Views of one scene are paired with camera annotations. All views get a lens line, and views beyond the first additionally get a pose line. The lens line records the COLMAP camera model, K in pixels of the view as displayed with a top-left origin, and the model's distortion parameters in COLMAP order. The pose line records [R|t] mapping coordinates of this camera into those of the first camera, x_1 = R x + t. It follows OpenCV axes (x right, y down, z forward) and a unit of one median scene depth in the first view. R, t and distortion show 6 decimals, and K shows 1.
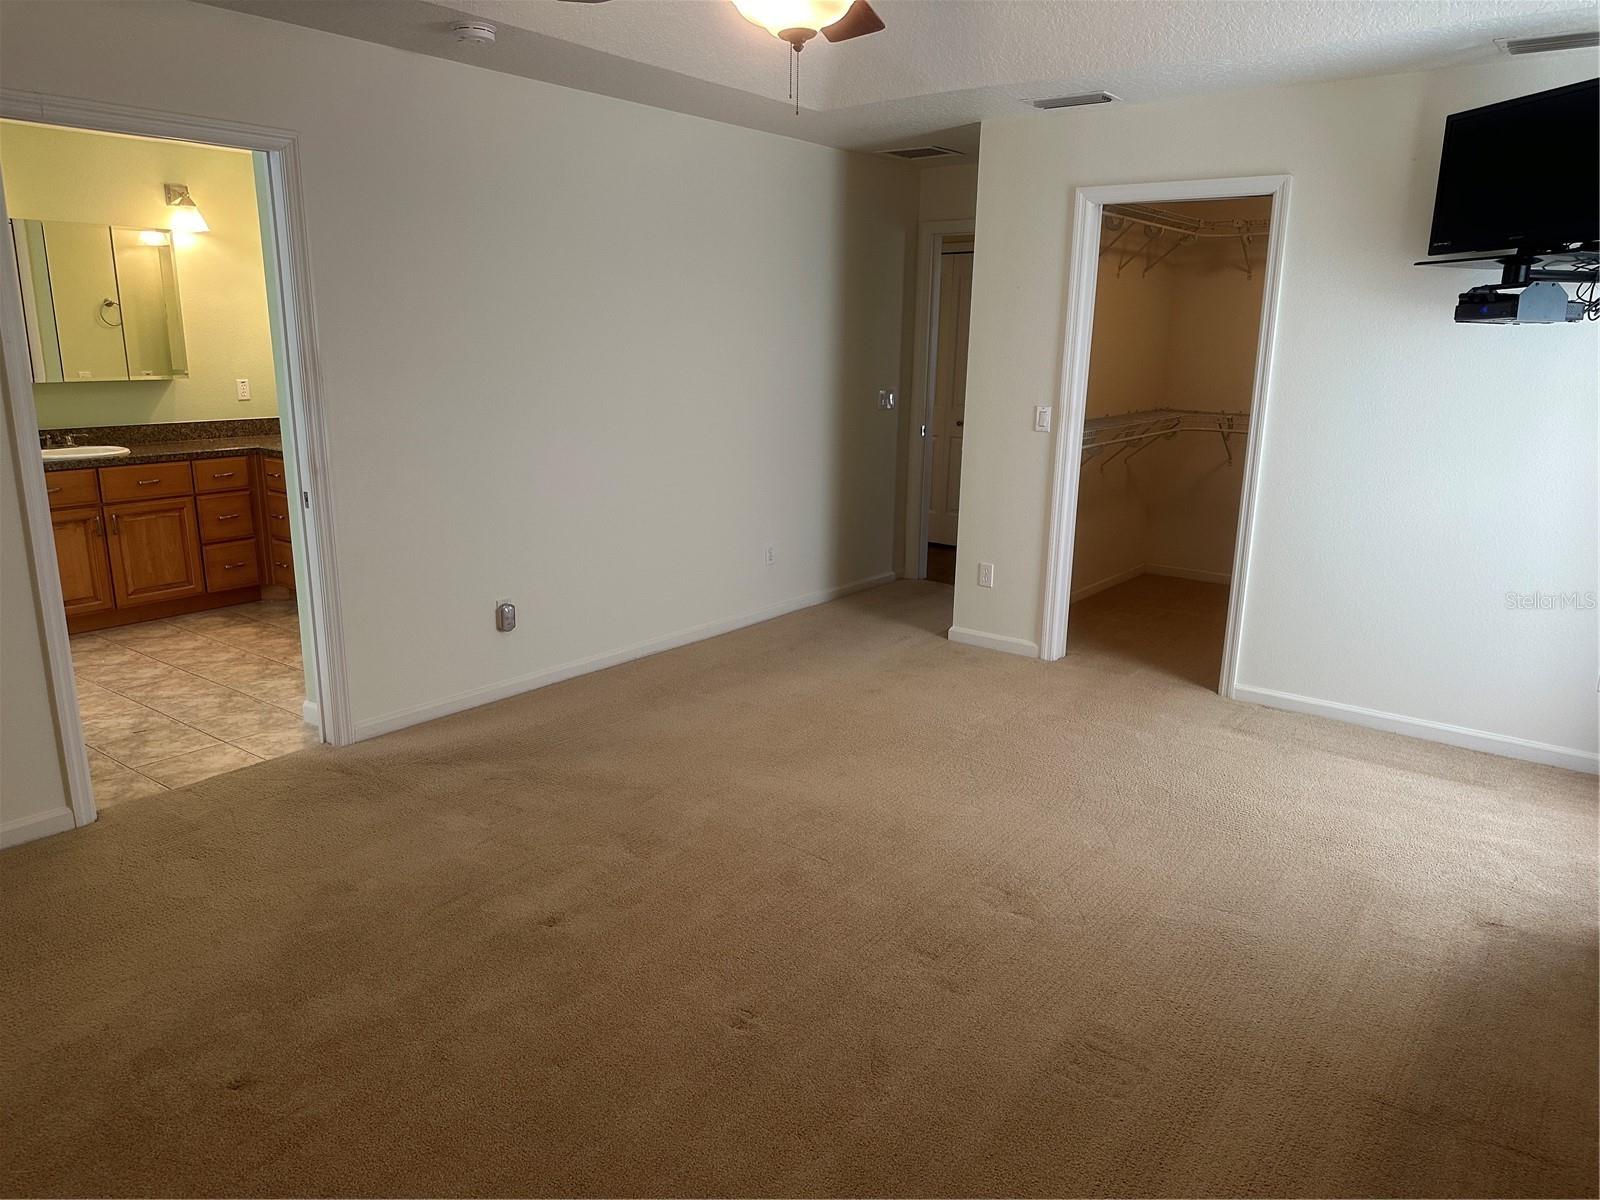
lens RADIAL K [[1135.7, 0, 791.7], [0, 1135.7, 606.9], [0, 0, 1]] dist [0.053757, -0.058475]
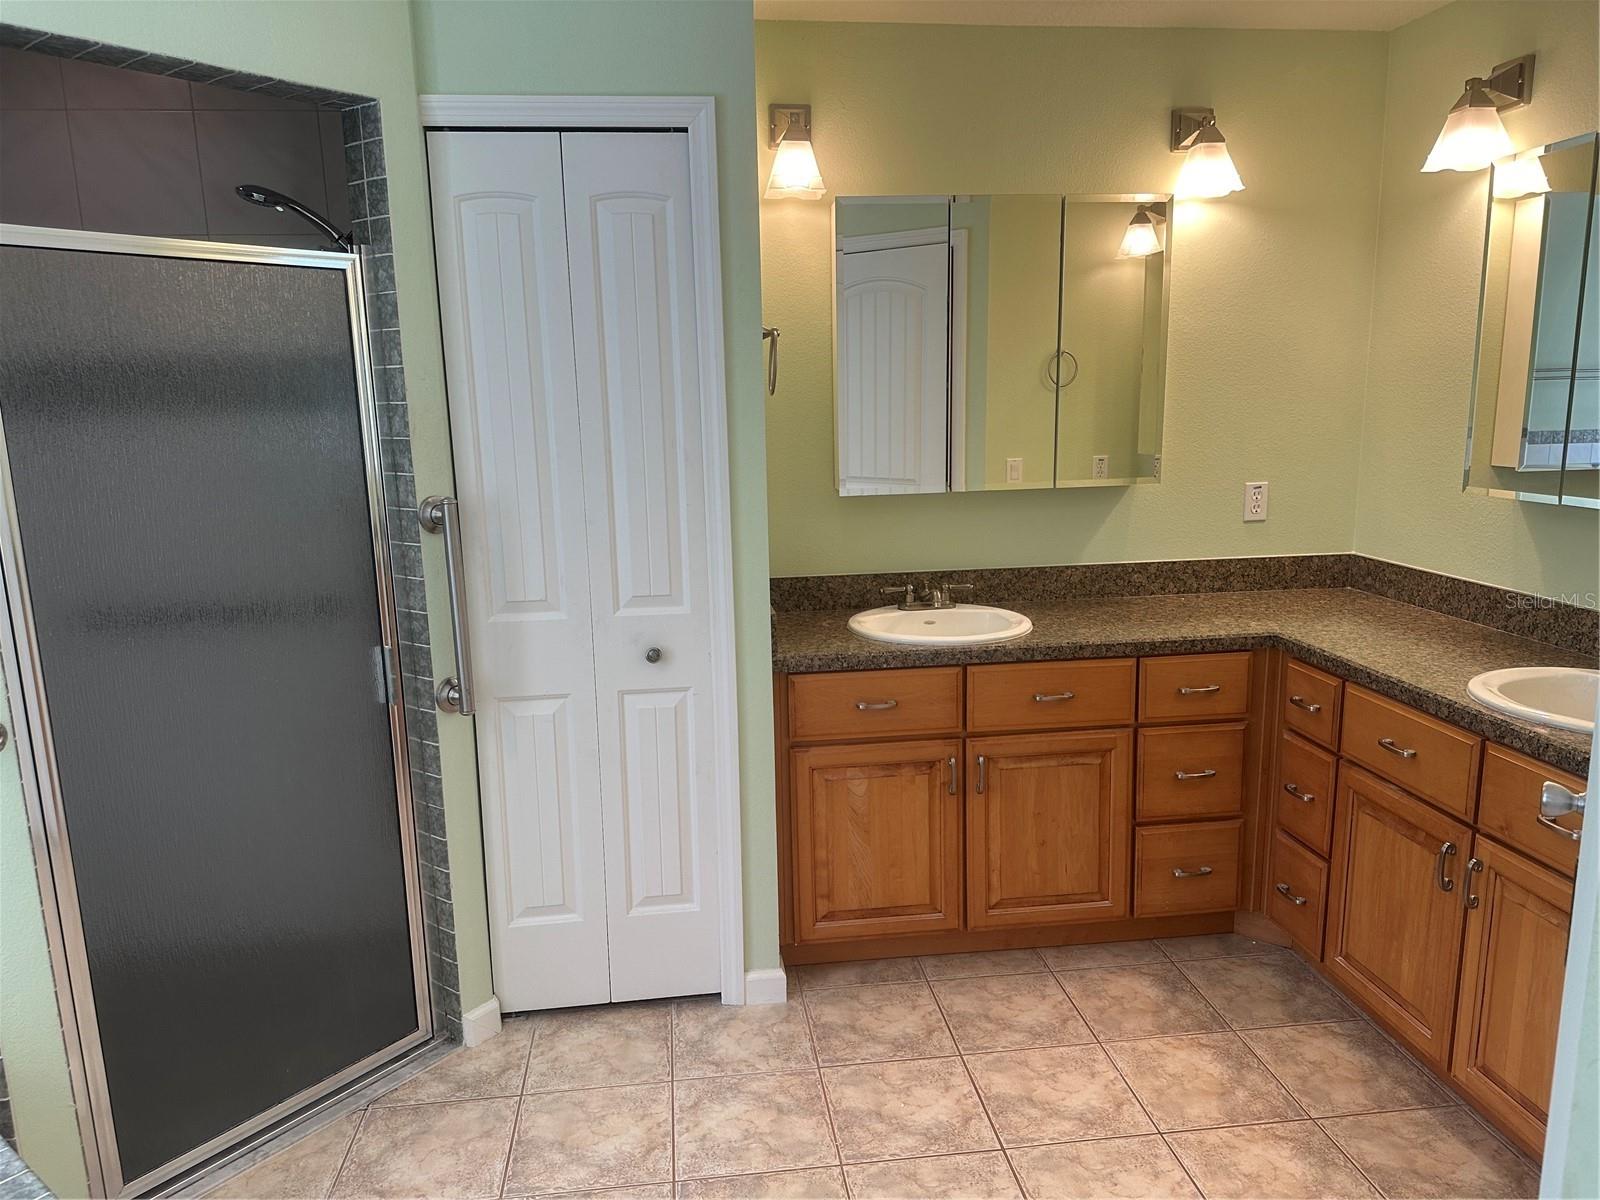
lens RADIAL K [[1135.7, 0, 791.7], [0, 1135.7, 606.9], [0, 0, 1]] dist [0.053757, -0.058475]
pose [[0.707087, 0.106220, -0.699103, -0.296920], [-0.137852, 0.990391, 0.011052, -0.135508], [0.693560, 0.088558, 0.714935, 0.560230]]
